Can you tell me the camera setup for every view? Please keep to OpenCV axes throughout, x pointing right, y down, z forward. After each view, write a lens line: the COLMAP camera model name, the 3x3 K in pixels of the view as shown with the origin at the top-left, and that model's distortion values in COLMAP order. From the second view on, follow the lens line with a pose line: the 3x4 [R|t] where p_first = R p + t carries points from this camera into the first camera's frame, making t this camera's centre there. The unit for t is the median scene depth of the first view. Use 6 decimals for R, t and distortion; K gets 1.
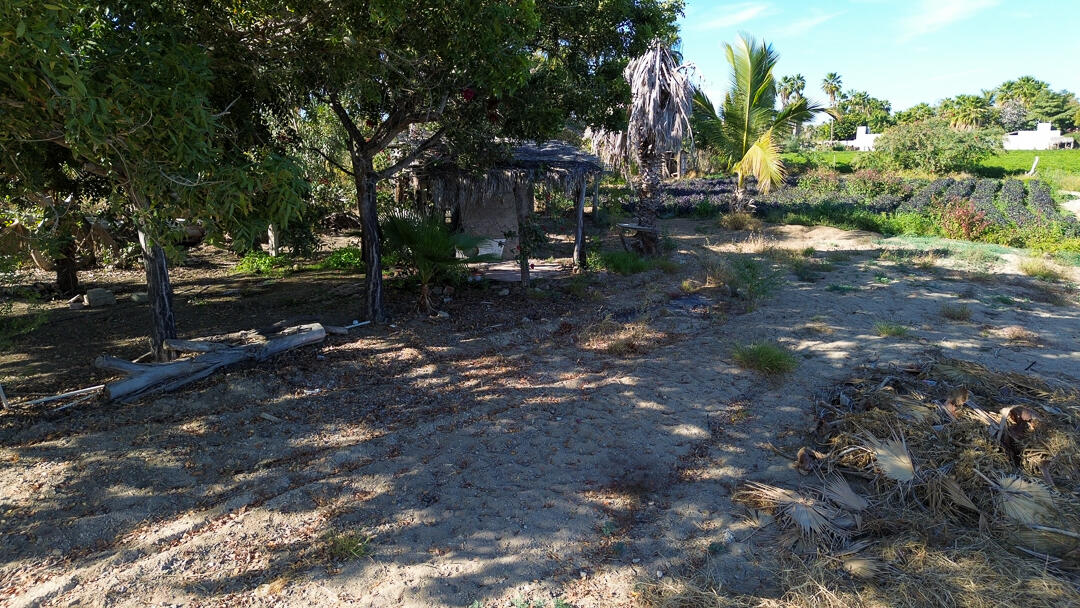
lens RADIAL K [[790.1, 0, 533.6], [0, 790.1, 311.3], [0, 0, 1]] dist [0.056155, -0.023119]
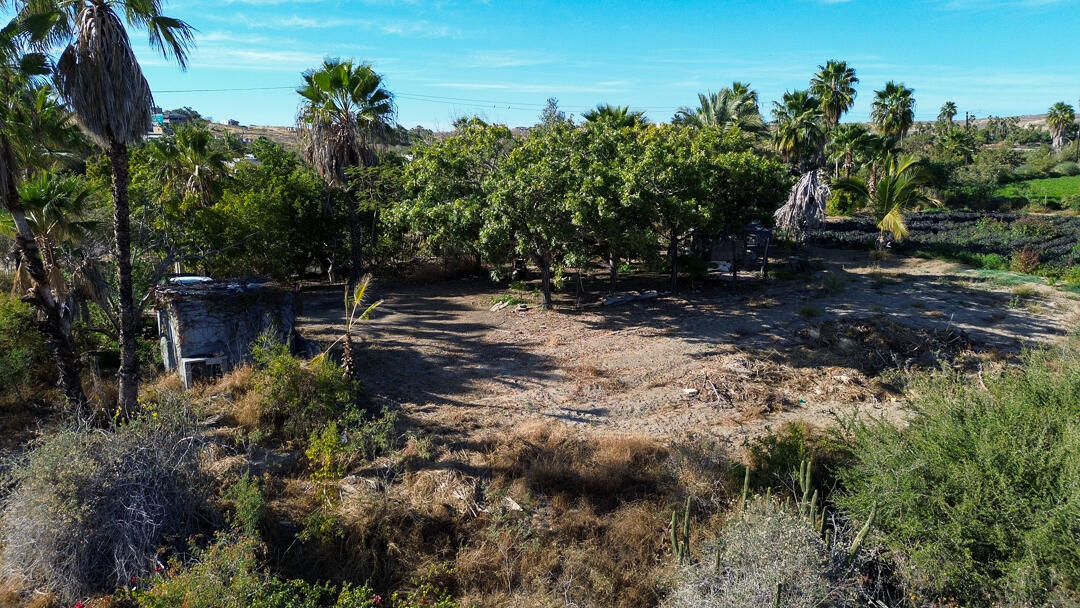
lens RADIAL K [[790.1, 0, 533.1], [0, 790.1, 305.6], [0, 0, 1]] dist [0.056155, -0.023119]
pose [[0.940942, 0.068251, -0.331616, 0.189957], [-0.069486, 0.997550, 0.008147, 0.051733], [0.331360, 0.015377, 0.943379, -1.289455]]
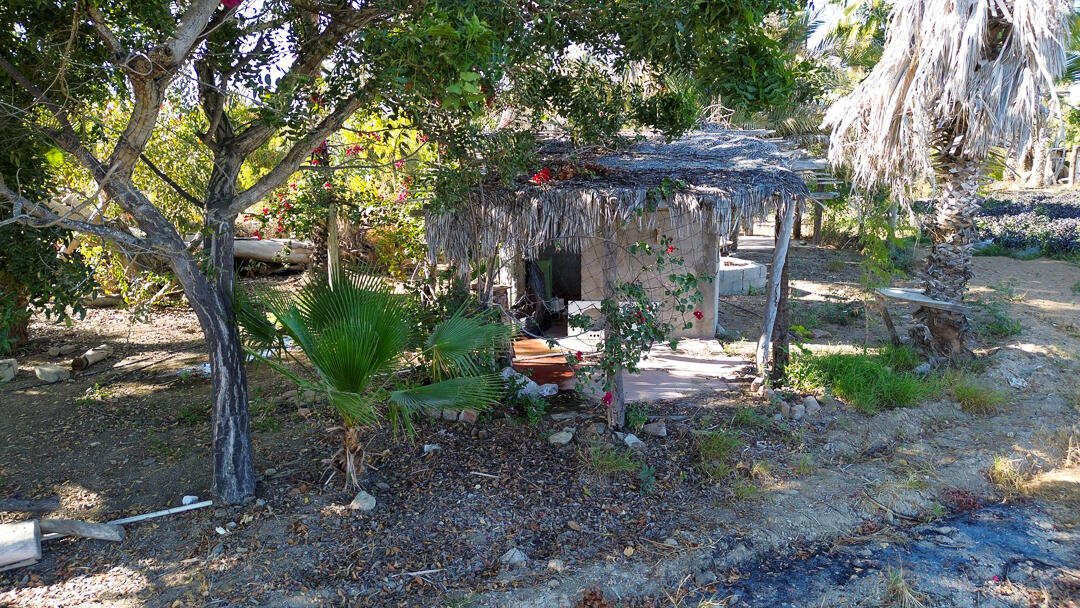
lens RADIAL K [[790.1, 0, 540.6], [0, 790.1, 301.1], [0, 0, 1]] dist [0.056155, -0.023119]
pose [[0.917548, 0.074162, -0.390647, 0.115505], [-0.078809, 0.996881, 0.004146, -0.093977], [0.389736, 0.026983, 0.920531, 0.464680]]
